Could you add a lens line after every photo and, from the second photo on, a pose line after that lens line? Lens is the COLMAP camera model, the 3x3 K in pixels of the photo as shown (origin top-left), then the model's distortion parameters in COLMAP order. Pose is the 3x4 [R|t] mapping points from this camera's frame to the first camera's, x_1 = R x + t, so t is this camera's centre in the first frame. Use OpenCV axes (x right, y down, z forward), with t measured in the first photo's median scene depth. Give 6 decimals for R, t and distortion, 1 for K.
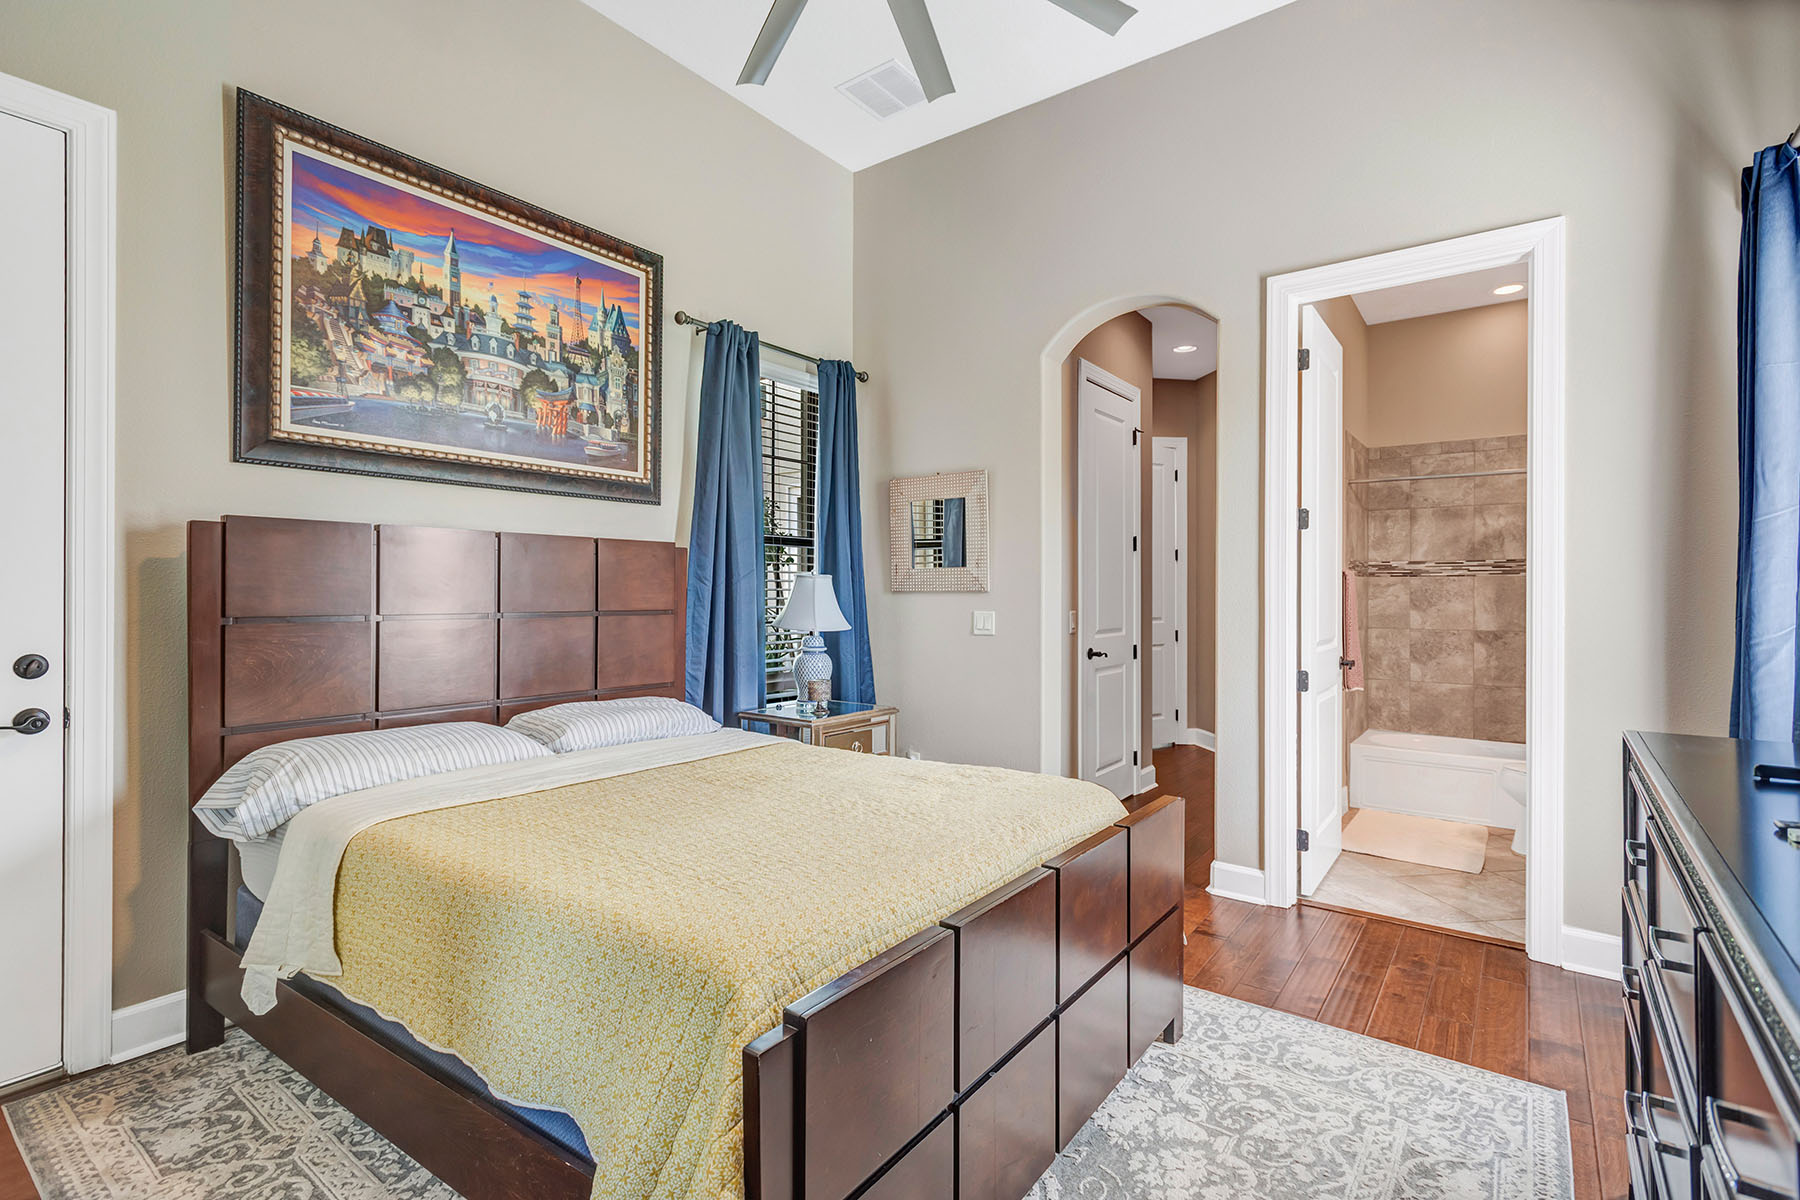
lens RADIAL K [[848.3, 0, 901.1], [0, 848.3, 589.3], [0, 0, 1]] dist [0.016523, -0.005614]
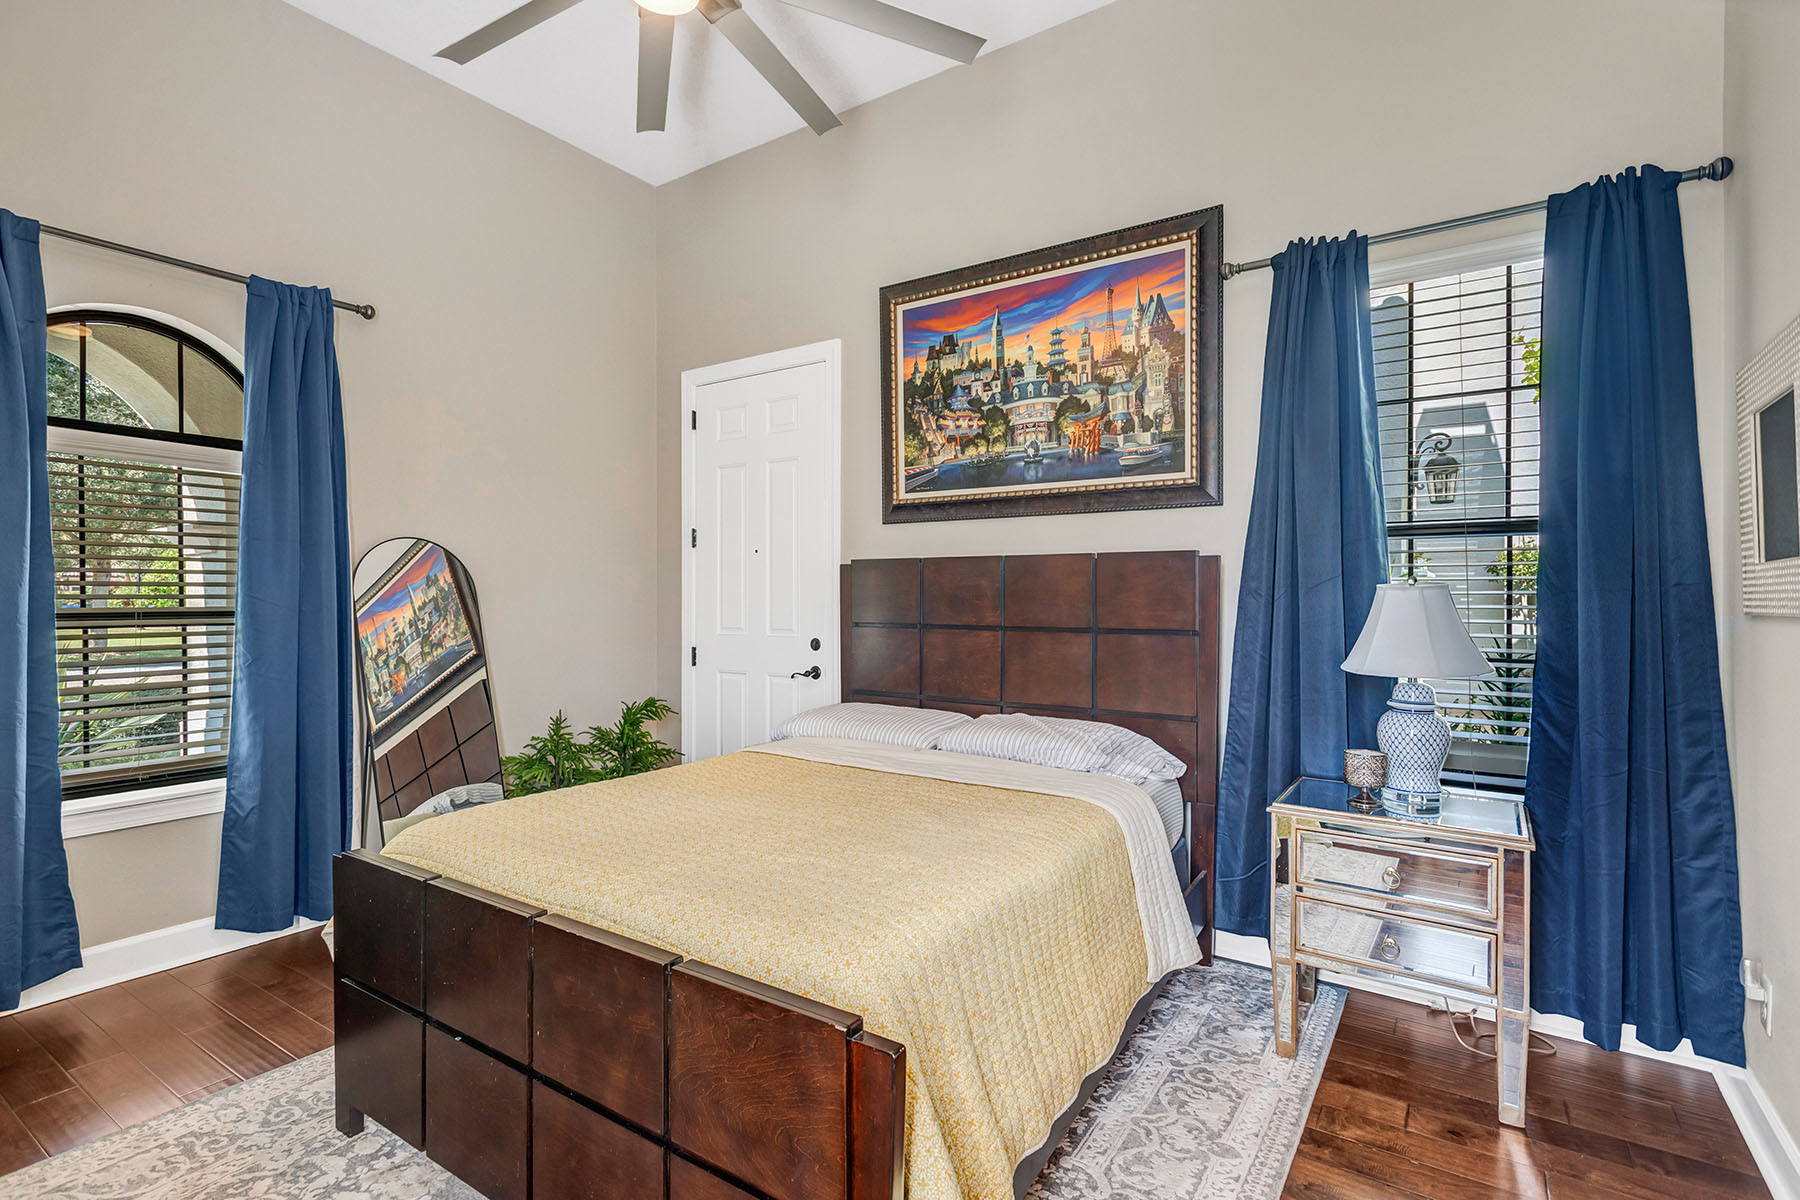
lens RADIAL K [[848.3, 0, 901.9], [0, 848.3, 601.2], [0, 0, 1]] dist [0.016523, -0.005614]
pose [[0.040605, -0.005054, -0.999162, 0.609825], [-0.006375, 0.999966, -0.005317, 0.001319], [0.999155, 0.006585, 0.040572, 0.750415]]
